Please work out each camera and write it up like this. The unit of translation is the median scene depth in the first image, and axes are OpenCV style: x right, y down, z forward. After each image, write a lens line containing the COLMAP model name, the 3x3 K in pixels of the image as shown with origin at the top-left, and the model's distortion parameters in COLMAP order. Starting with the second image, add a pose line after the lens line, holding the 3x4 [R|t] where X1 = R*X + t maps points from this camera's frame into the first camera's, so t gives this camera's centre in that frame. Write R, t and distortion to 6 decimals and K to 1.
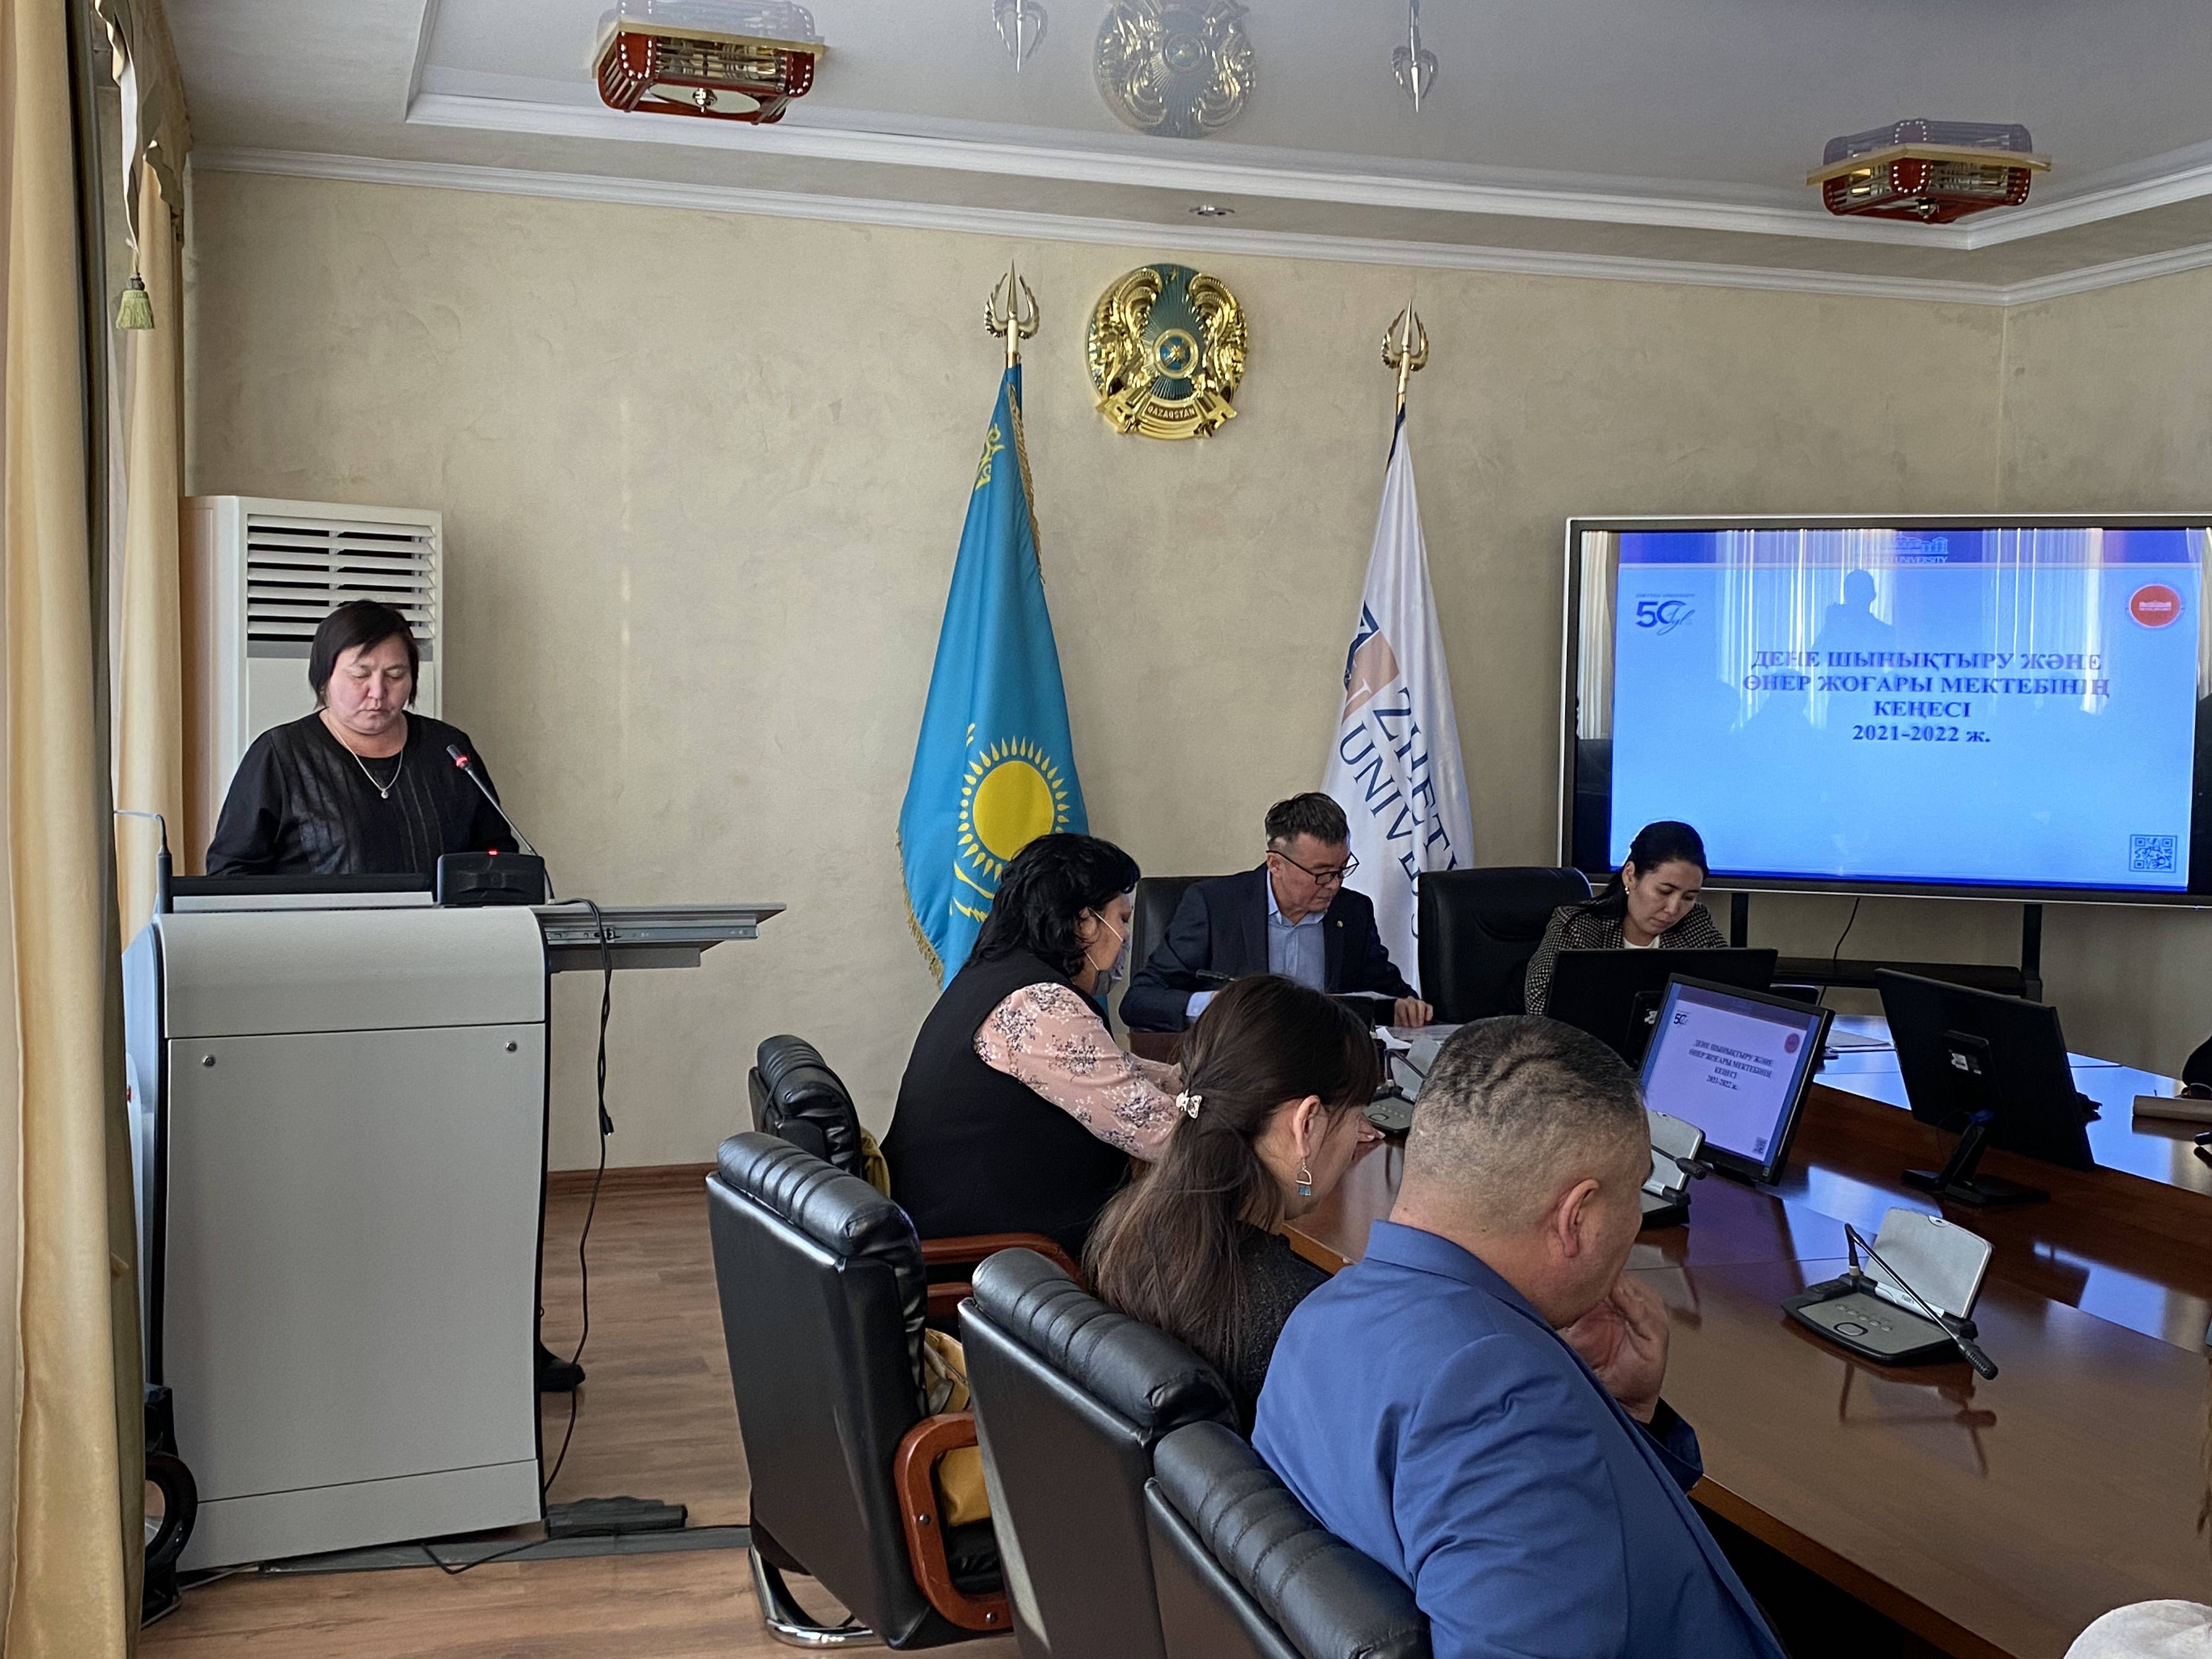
lens RADIAL K [[2544.5, 0, 1152.3], [0, 2544.5, 825.6], [0, 0, 1]] dist [0.151426, 0.000000]
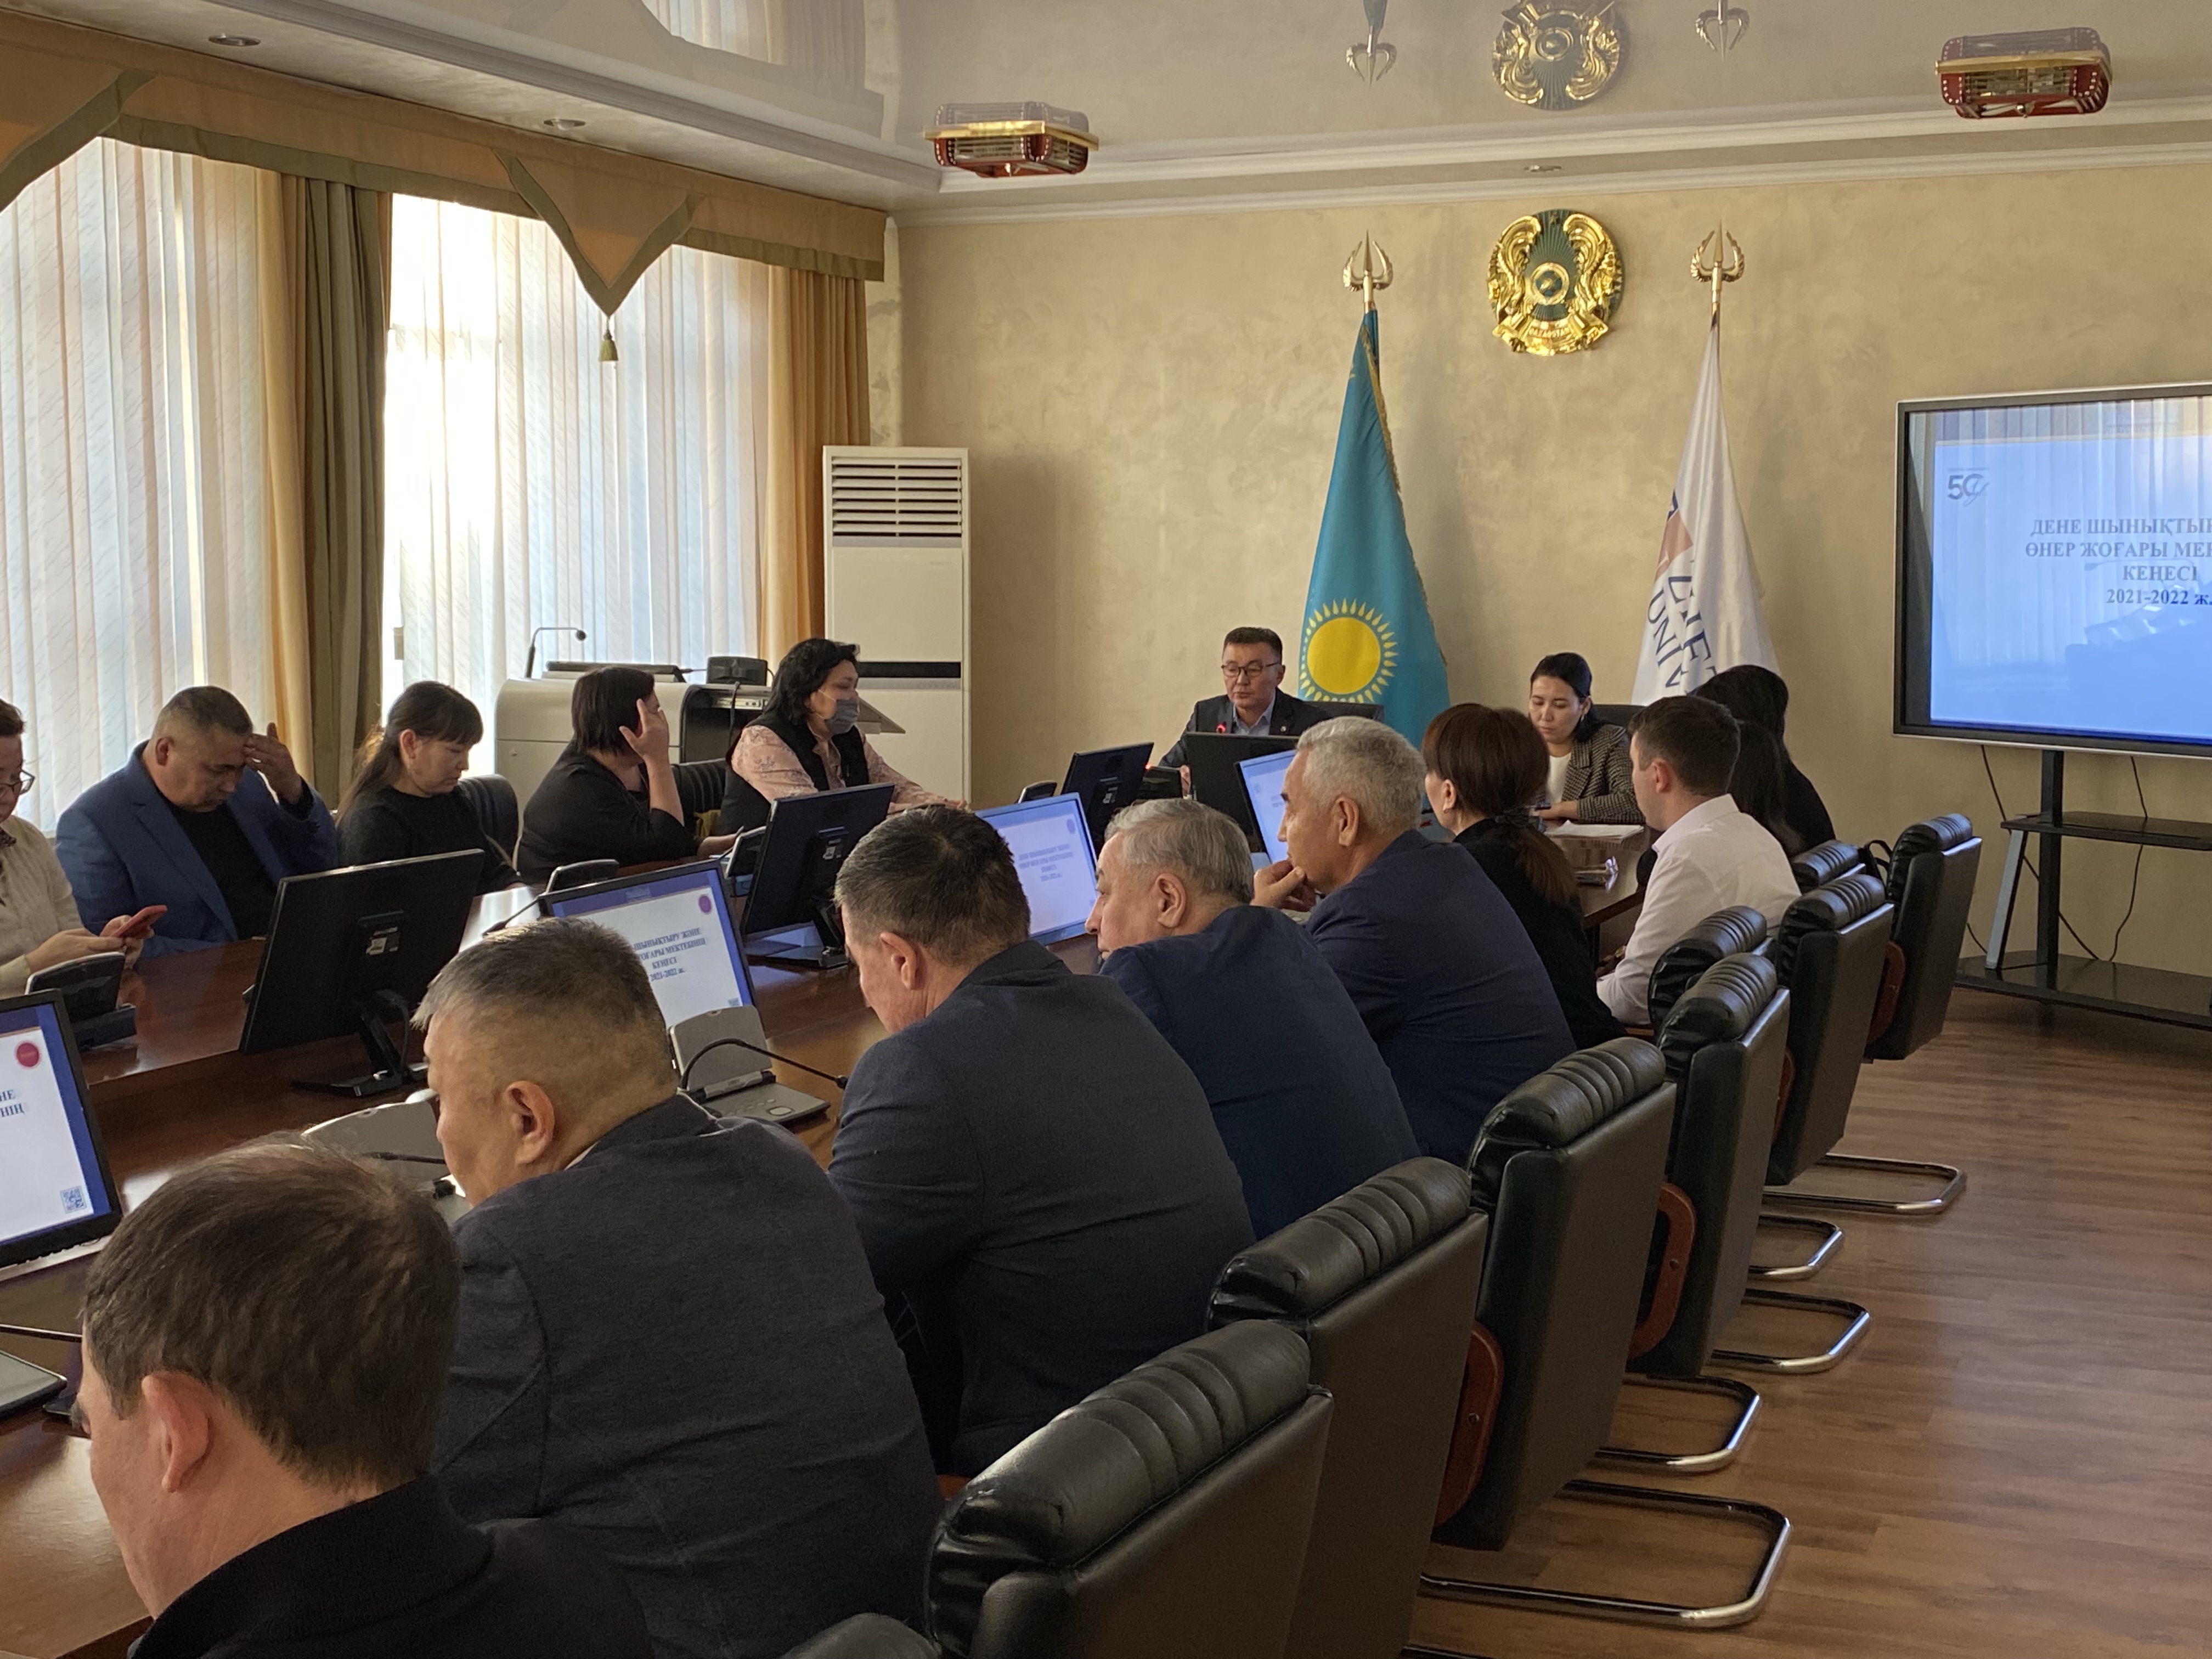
lens RADIAL K [[2721.5, 0, 1111.5], [0, 2721.5, 840.8], [0, 0, 1]] dist [0.031052, 0.000000]
pose [[0.725793, 0.058986, -0.685379, 0.760929], [-0.033291, 0.998161, 0.050651, 0.020365], [0.687107, -0.013945, 0.726422, -0.085792]]
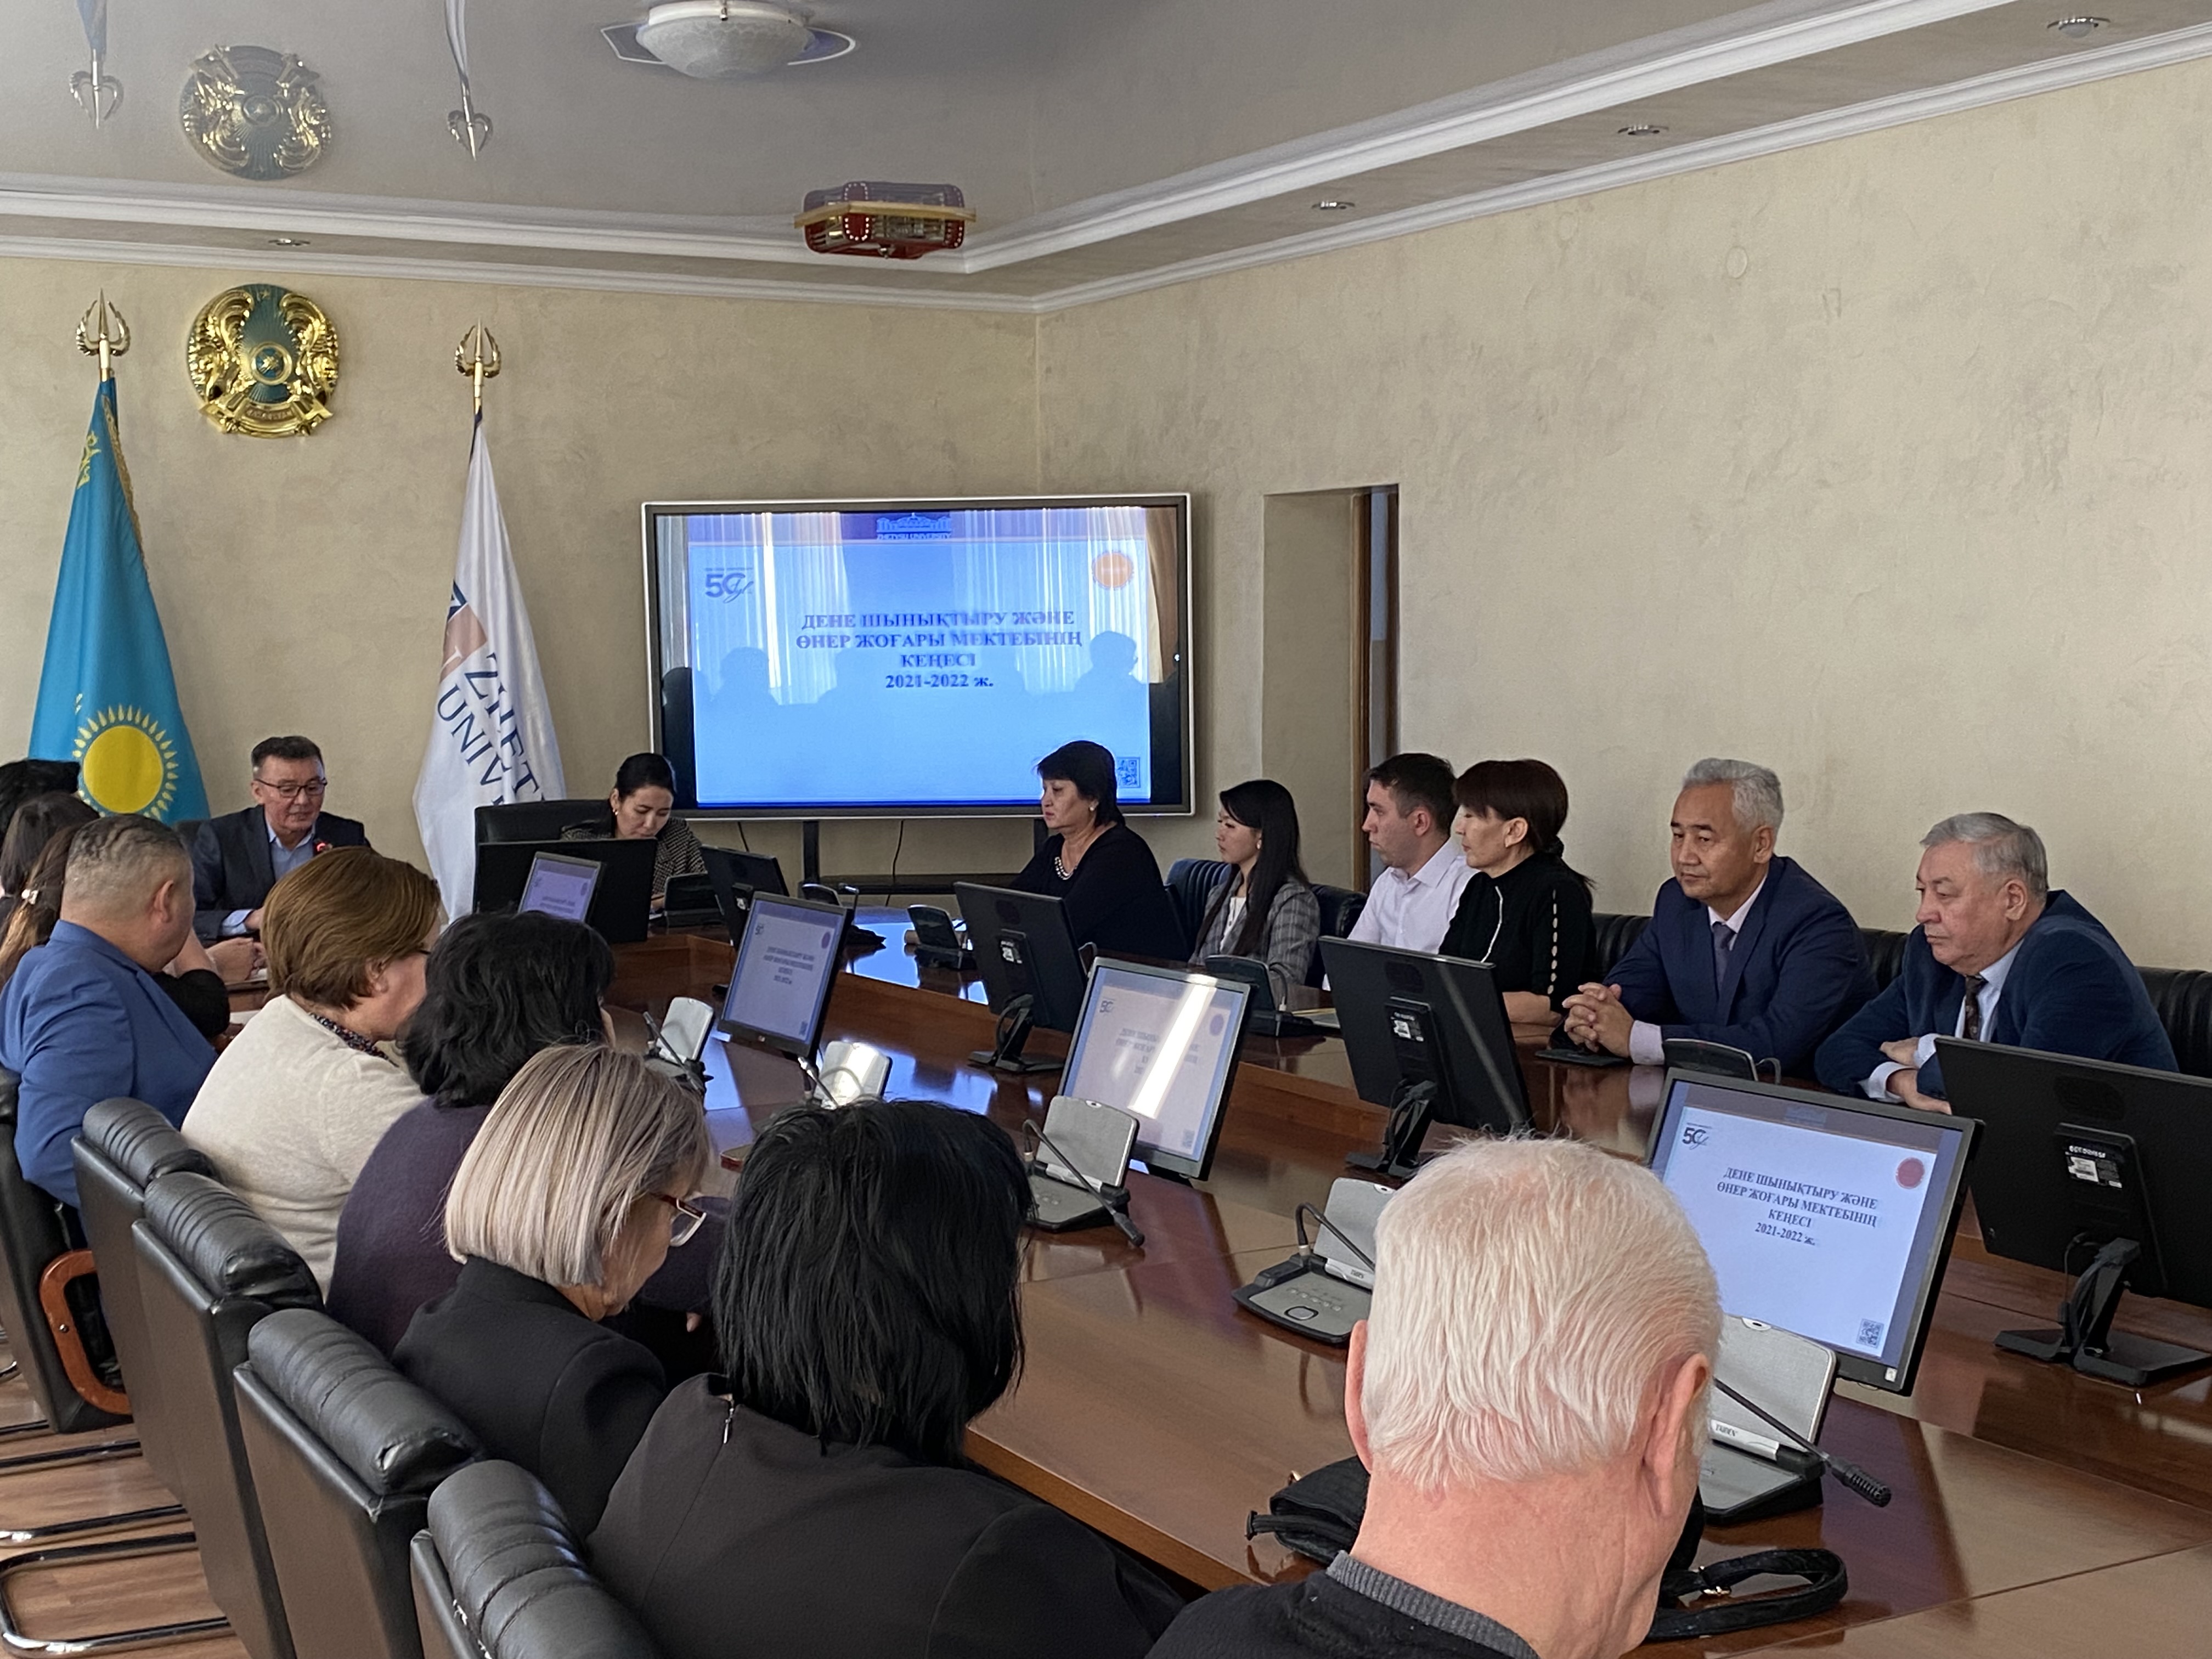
lens RADIAL K [[2935.2, 0, 1070.9], [0, 2935.2, 859.4], [0, 0, 1]] dist [0.159014, 0.000000]
pose [[0.987140, -0.042112, 0.154214, 0.146721], [0.039706, 0.999037, 0.018650, 0.024632], [-0.154851, -0.012287, 0.987861, -0.364347]]
